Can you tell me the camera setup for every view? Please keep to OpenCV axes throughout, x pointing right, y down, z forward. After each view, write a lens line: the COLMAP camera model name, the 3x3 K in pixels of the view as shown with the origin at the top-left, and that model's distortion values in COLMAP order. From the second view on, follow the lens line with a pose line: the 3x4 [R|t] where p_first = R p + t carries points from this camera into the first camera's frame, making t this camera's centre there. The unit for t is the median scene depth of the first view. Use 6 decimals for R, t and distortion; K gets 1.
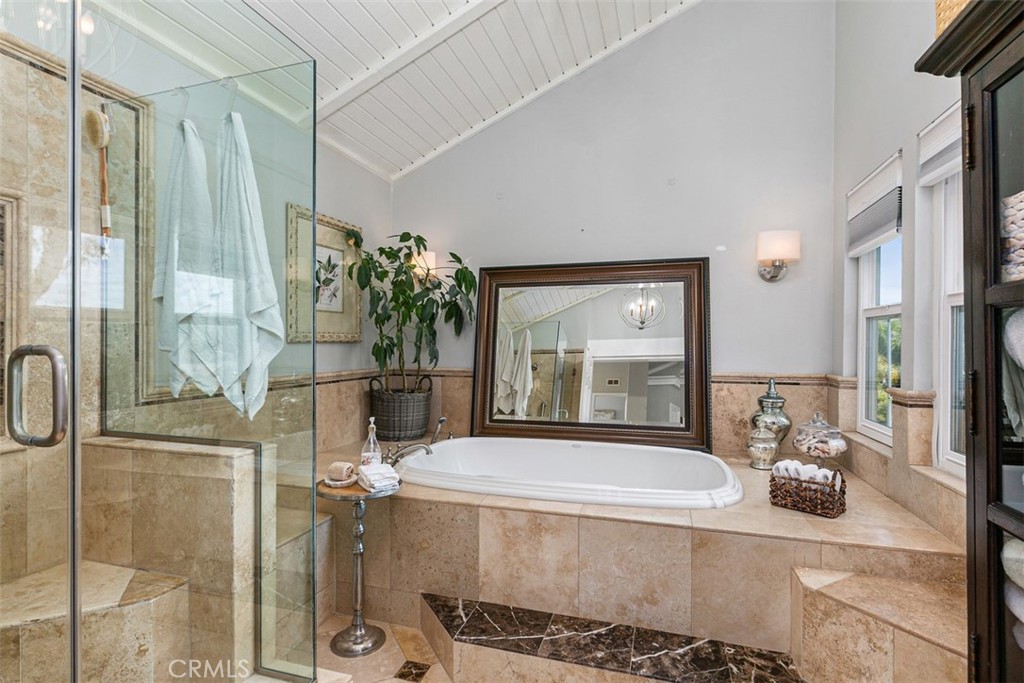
lens RADIAL K [[500.5, 0, 510.4], [0, 500.5, 343.5], [0, 0, 1]] dist [0.000120, -0.001385]
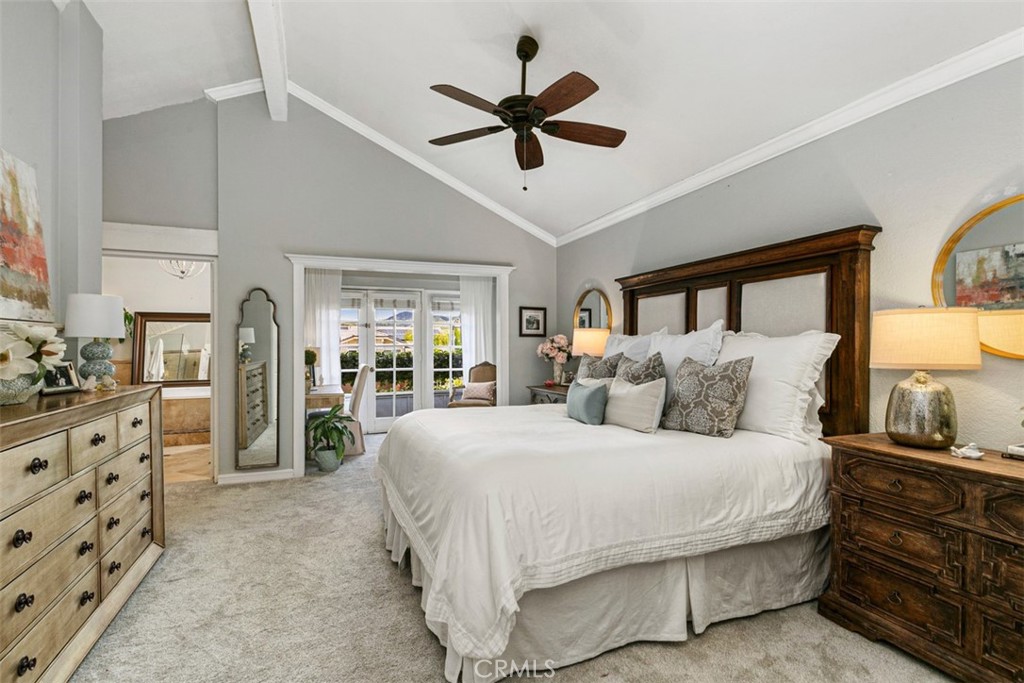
lens RADIAL K [[457.9, 0, 504.0], [0, 457.9, 343.1], [0, 0, 1]] dist [-0.004533, 0.000873]
pose [[0.769705, -0.001232, 0.638399, -0.092125], [0.001521, 0.999999, 0.000096, -0.017178], [-0.638398, 0.000897, 0.769706, -1.493497]]
